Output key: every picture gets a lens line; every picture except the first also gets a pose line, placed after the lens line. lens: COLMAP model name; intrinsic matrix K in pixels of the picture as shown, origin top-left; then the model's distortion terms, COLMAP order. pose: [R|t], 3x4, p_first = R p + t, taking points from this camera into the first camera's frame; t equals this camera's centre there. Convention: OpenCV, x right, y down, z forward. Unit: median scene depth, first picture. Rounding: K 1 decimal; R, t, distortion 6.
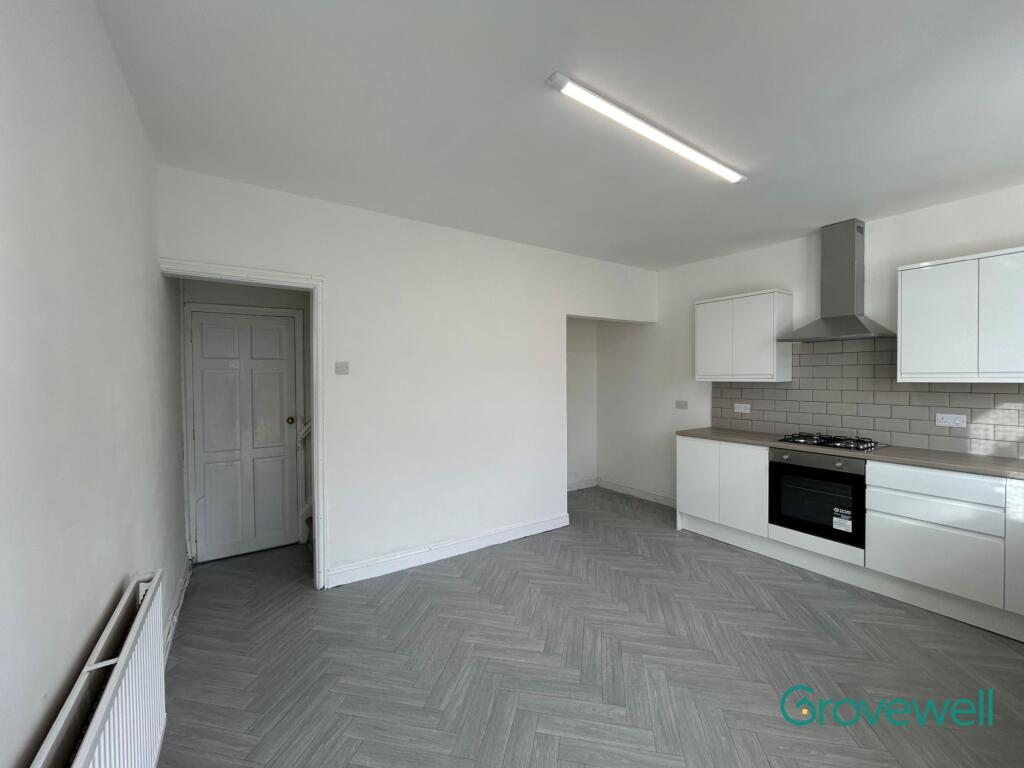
lens RADIAL K [[414.8, 0, 513.4], [0, 414.8, 385.0], [0, 0, 1]] dist [-0.007568, 0.000807]
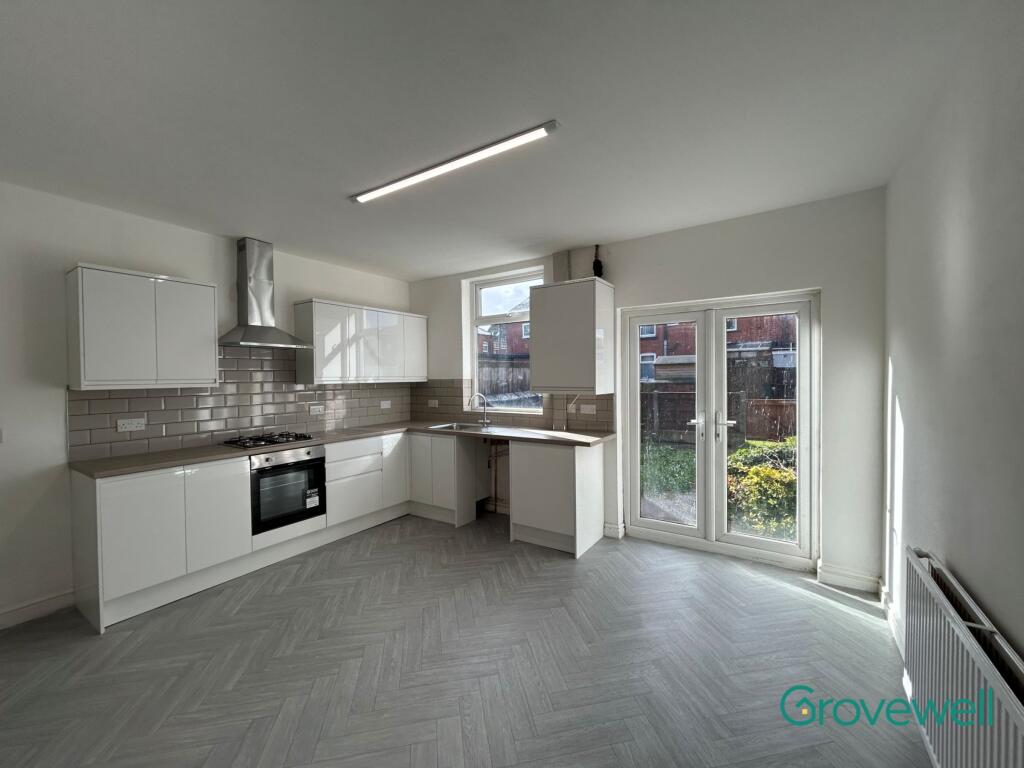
lens RADIAL K [[414.8, 0, 514.2], [0, 414.8, 382.5], [0, 0, 1]] dist [-0.007568, 0.000807]
pose [[-0.394081, -0.002440, 0.919073, -0.553941], [0.034727, 0.999243, 0.017543, -0.012244], [-0.918419, 0.038830, -0.393698, 0.930978]]
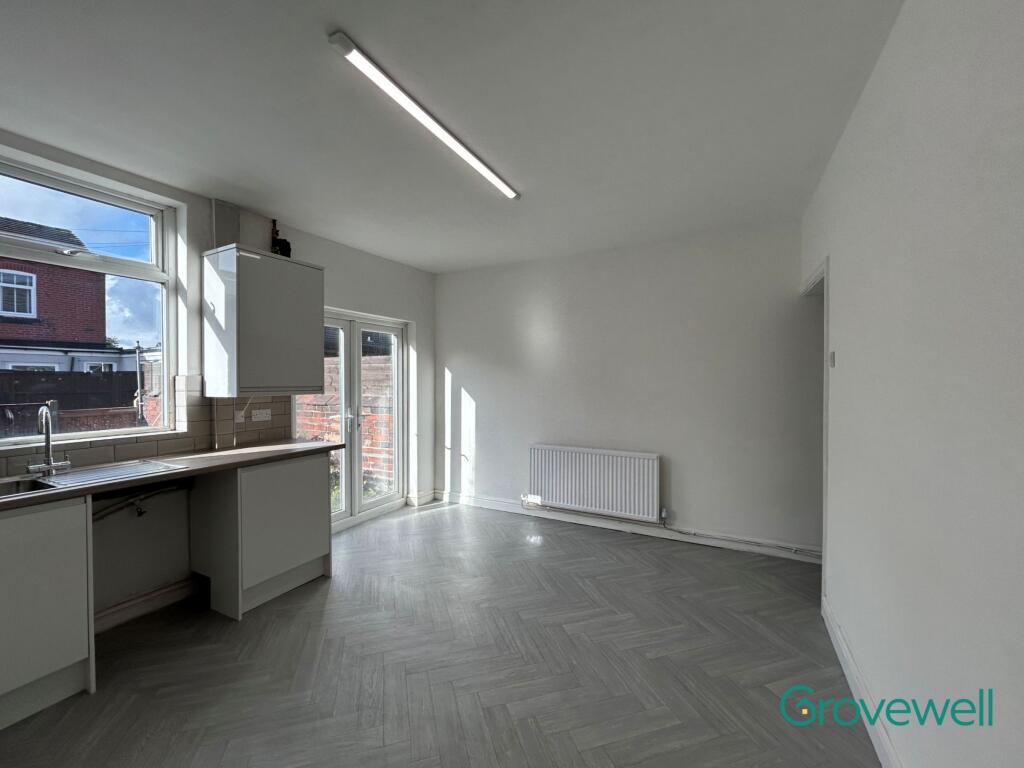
lens RADIAL K [[414.8, 0, 511.6], [0, 414.8, 384.3], [0, 0, 1]] dist [-0.007568, 0.000807]
pose [[-0.876710, 0.011349, -0.480886, 0.546712], [-0.007450, 0.999281, 0.037164, -0.019844], [0.480962, 0.036165, -0.875995, 1.453201]]
